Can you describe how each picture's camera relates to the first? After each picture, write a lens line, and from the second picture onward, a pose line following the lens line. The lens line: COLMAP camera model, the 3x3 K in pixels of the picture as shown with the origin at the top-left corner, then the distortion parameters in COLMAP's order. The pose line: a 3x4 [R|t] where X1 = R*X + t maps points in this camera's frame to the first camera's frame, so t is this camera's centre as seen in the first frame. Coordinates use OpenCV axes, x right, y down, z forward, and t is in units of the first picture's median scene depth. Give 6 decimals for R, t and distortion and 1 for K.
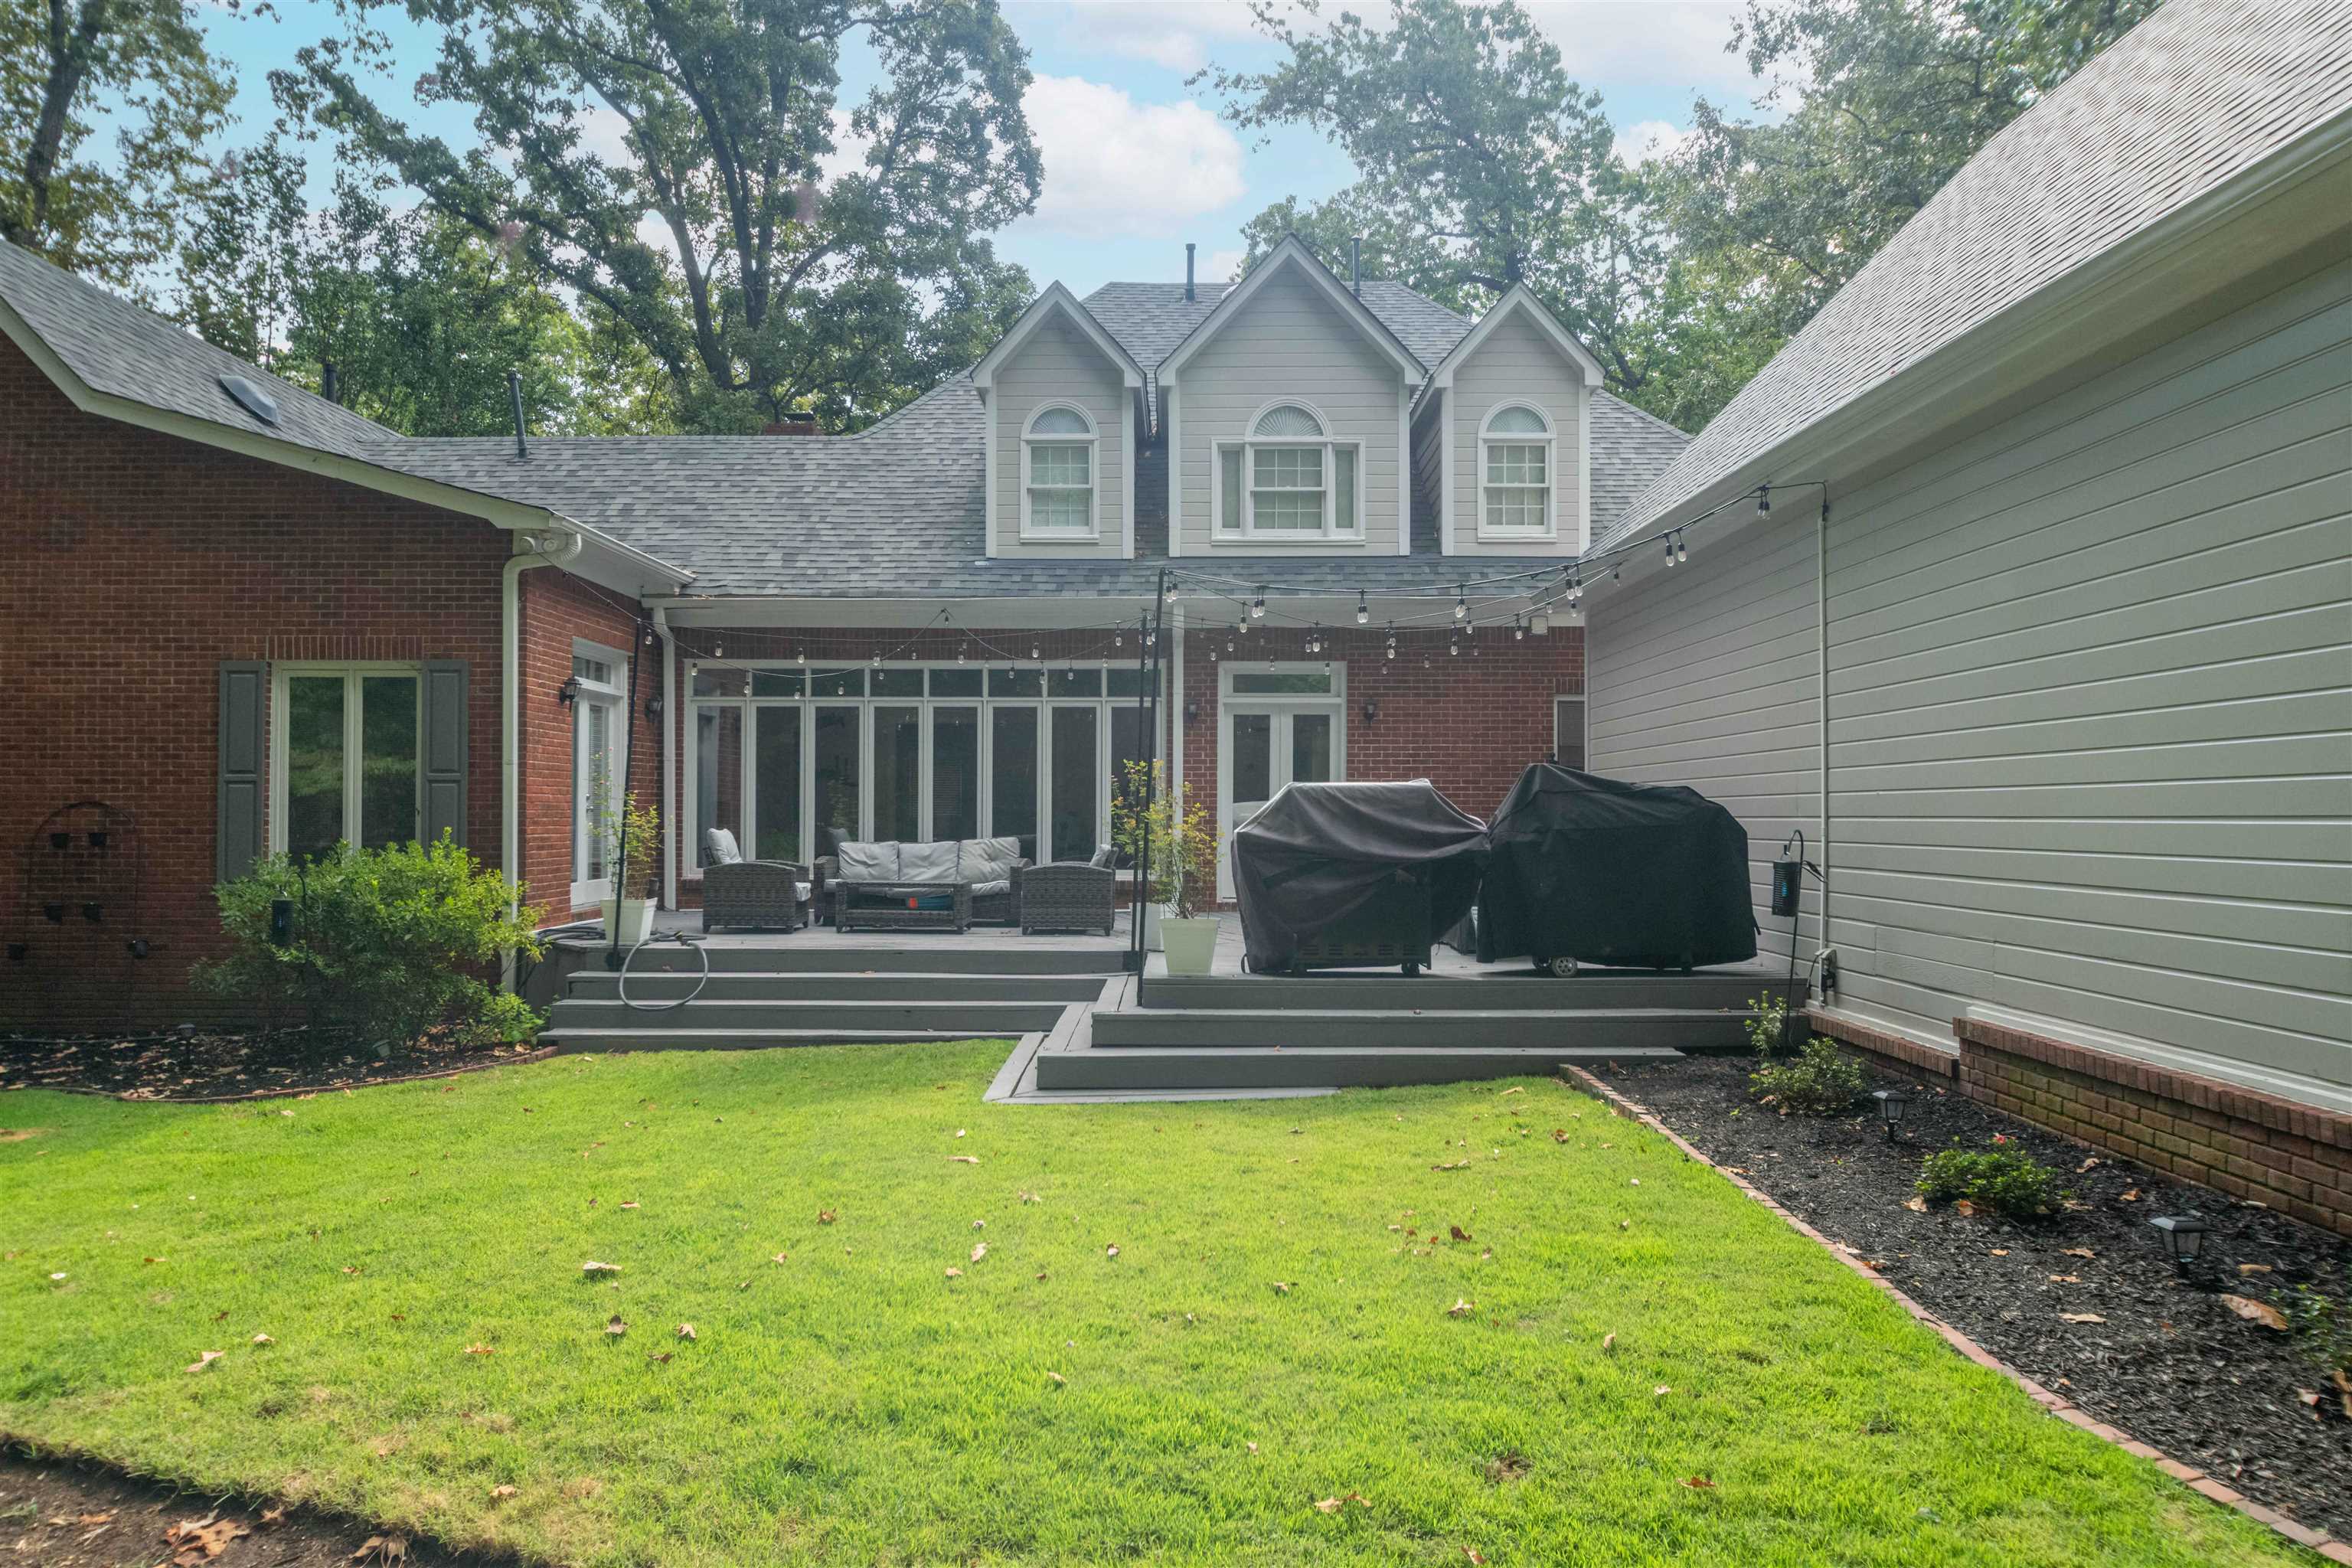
lens RADIAL K [[1591.9, 0, 1176.0], [0, 1591.9, 784.0], [0, 0, 1]] dist [0.075152, 0.000178]
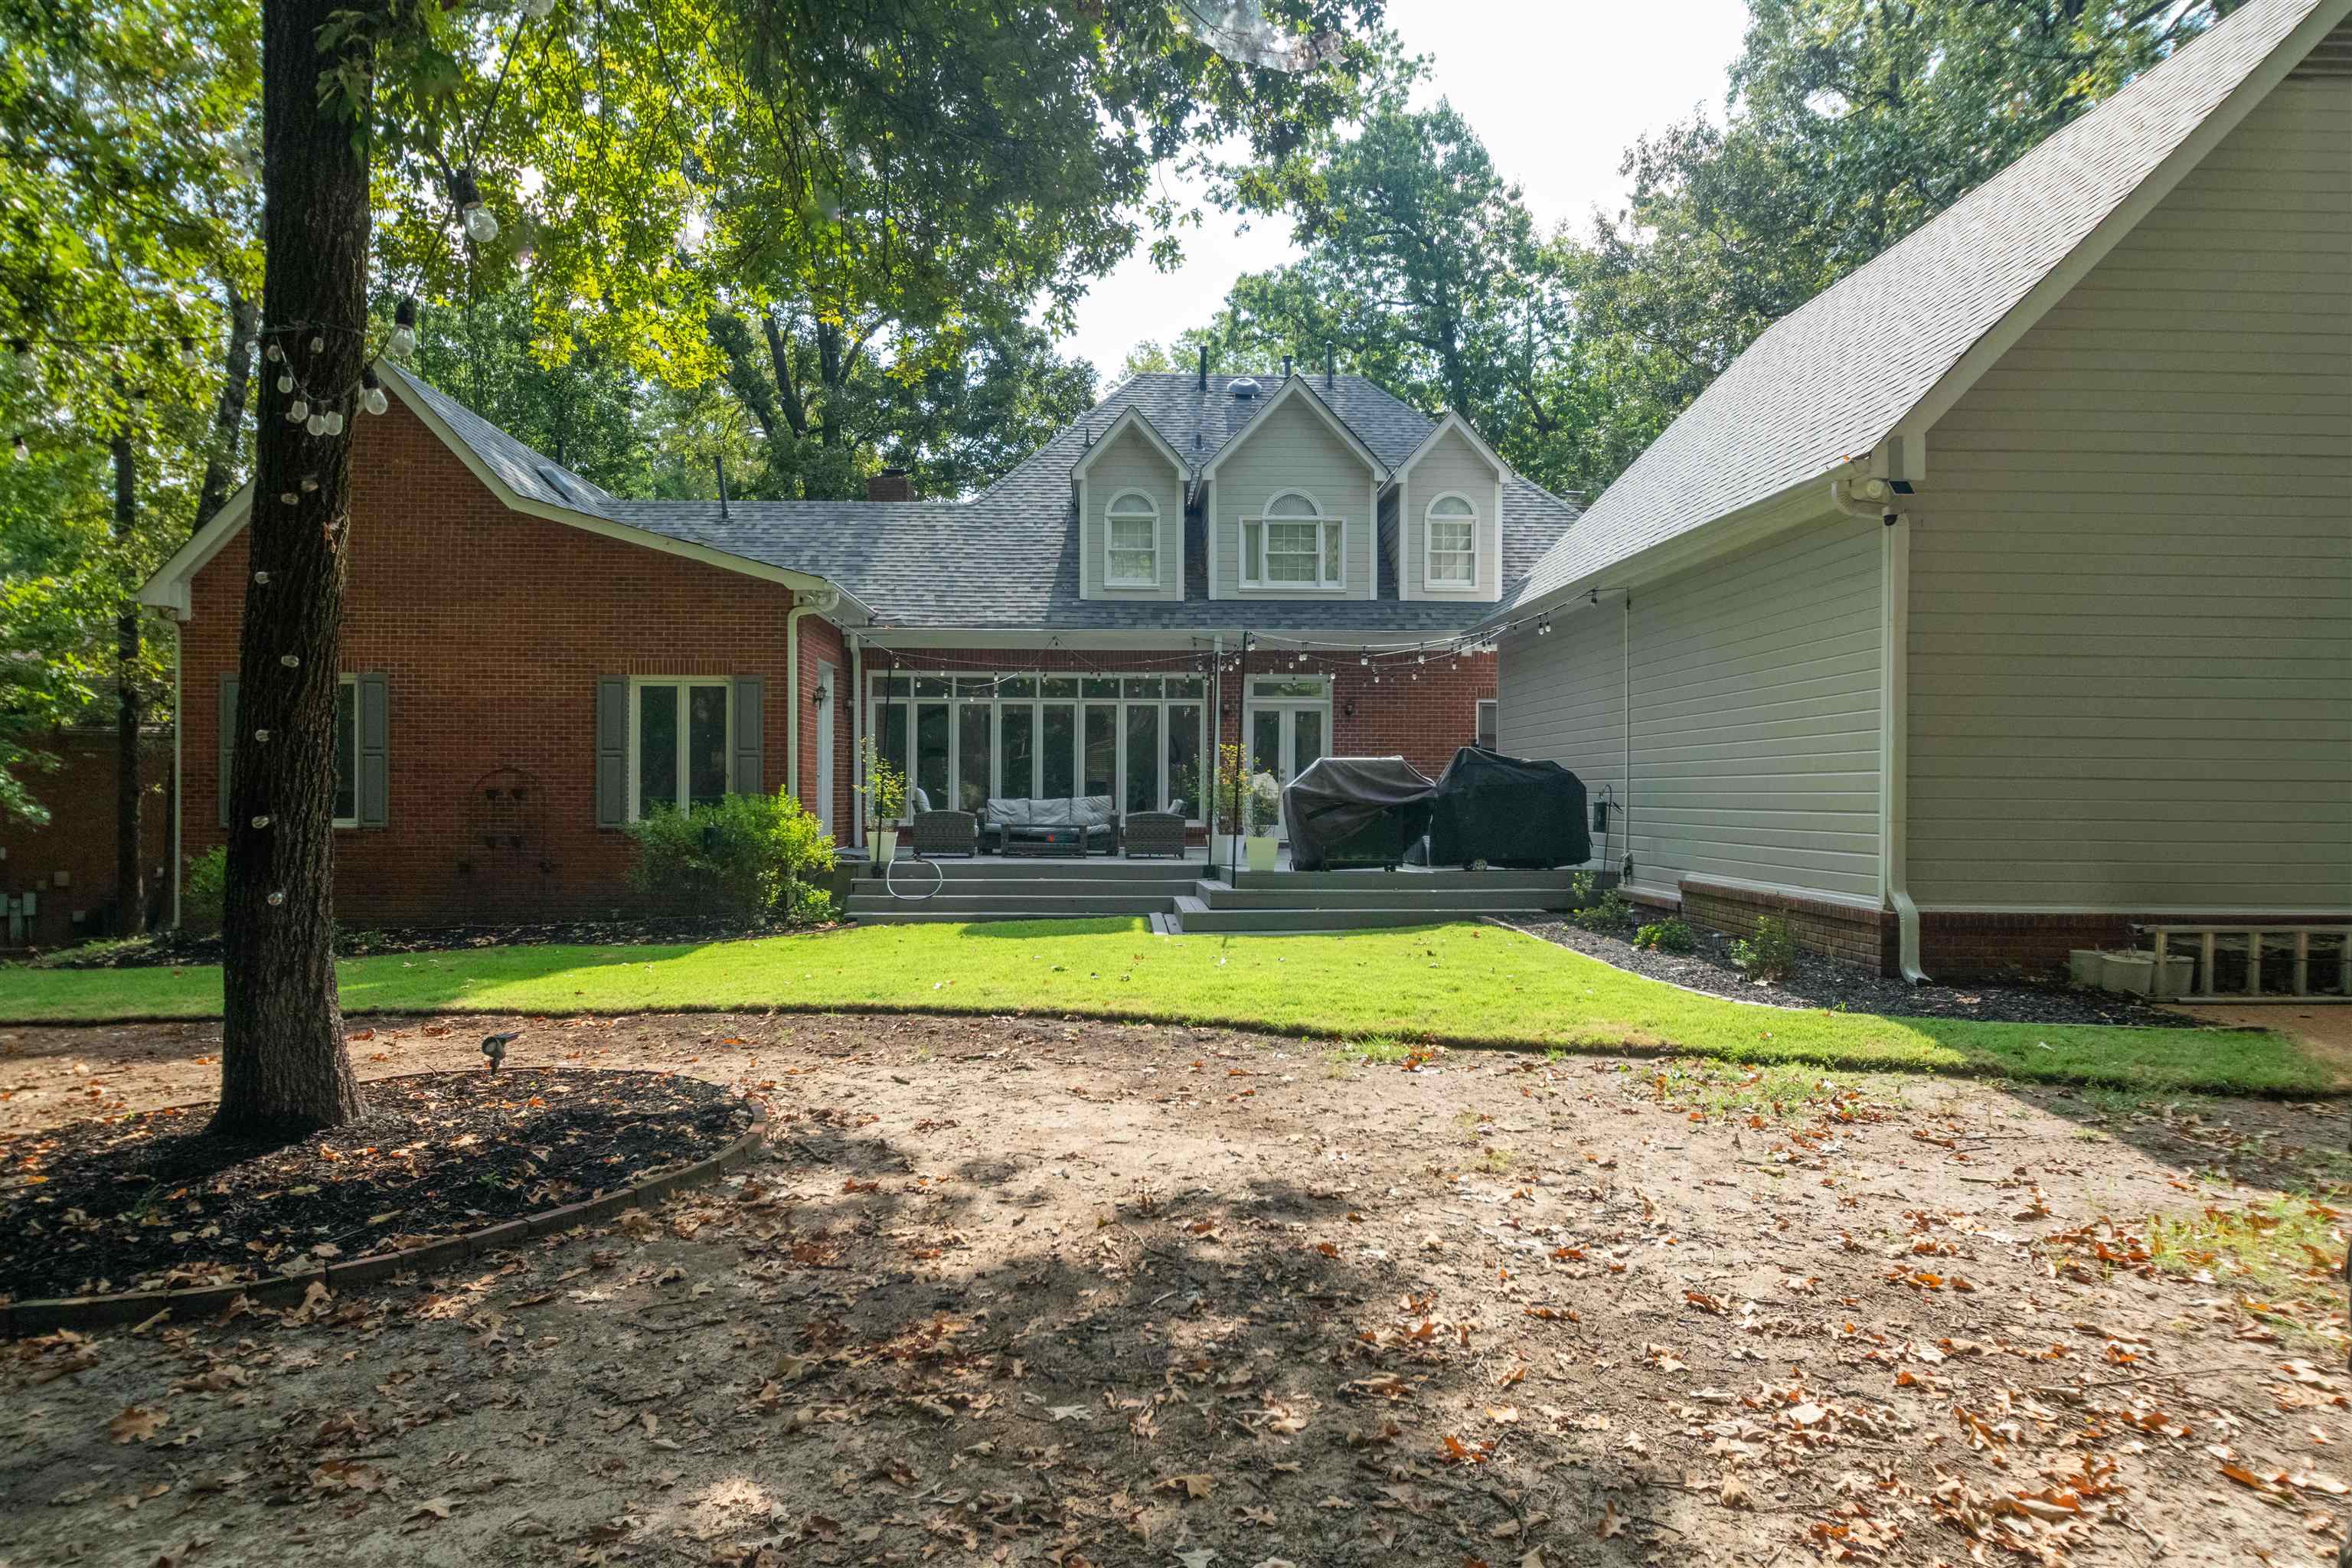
lens RADIAL K [[1633.8, 0, 1176.0], [0, 1633.8, 784.0], [0, 0, 1]] dist [0.169591, -0.000071]
pose [[0.998762, 0.001609, 0.049720, -0.106257], [-0.002308, 0.999899, 0.013999, 0.001780], [-0.049692, -0.014097, 0.998665, -0.463114]]
